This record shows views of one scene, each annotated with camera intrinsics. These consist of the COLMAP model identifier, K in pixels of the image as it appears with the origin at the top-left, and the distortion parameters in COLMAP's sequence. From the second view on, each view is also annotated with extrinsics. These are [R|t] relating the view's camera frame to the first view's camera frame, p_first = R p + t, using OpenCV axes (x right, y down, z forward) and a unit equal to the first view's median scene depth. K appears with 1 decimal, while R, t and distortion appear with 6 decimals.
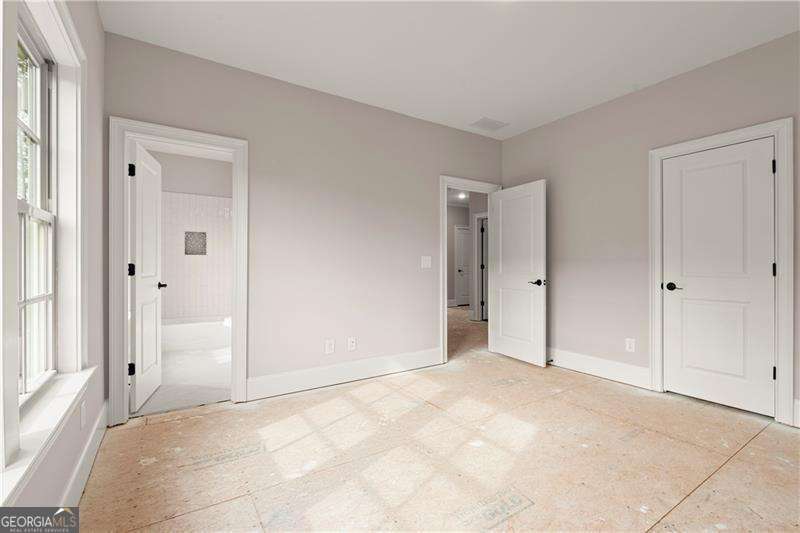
lens RADIAL K [[354.6, 0, 400.3], [0, 354.6, 263.1], [0, 0, 1]] dist [-0.001082, -0.000070]
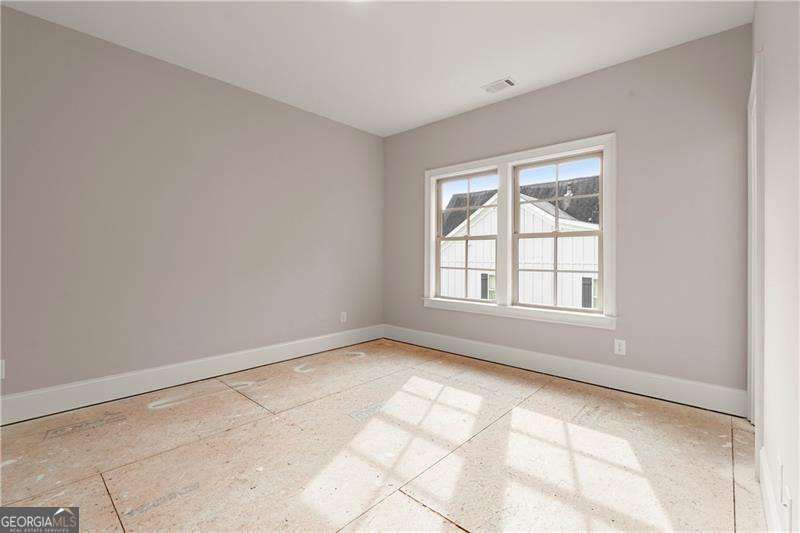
lens RADIAL K [[354.6, 0, 400.3], [0, 354.6, 263.1], [0, 0, 1]] dist [-0.001082, -0.000070]
pose [[-0.967849, -0.001389, -0.251526, 0.469679], [-0.004215, 0.999934, 0.010699, 0.021432], [0.251495, 0.011416, -0.967791, 2.152078]]
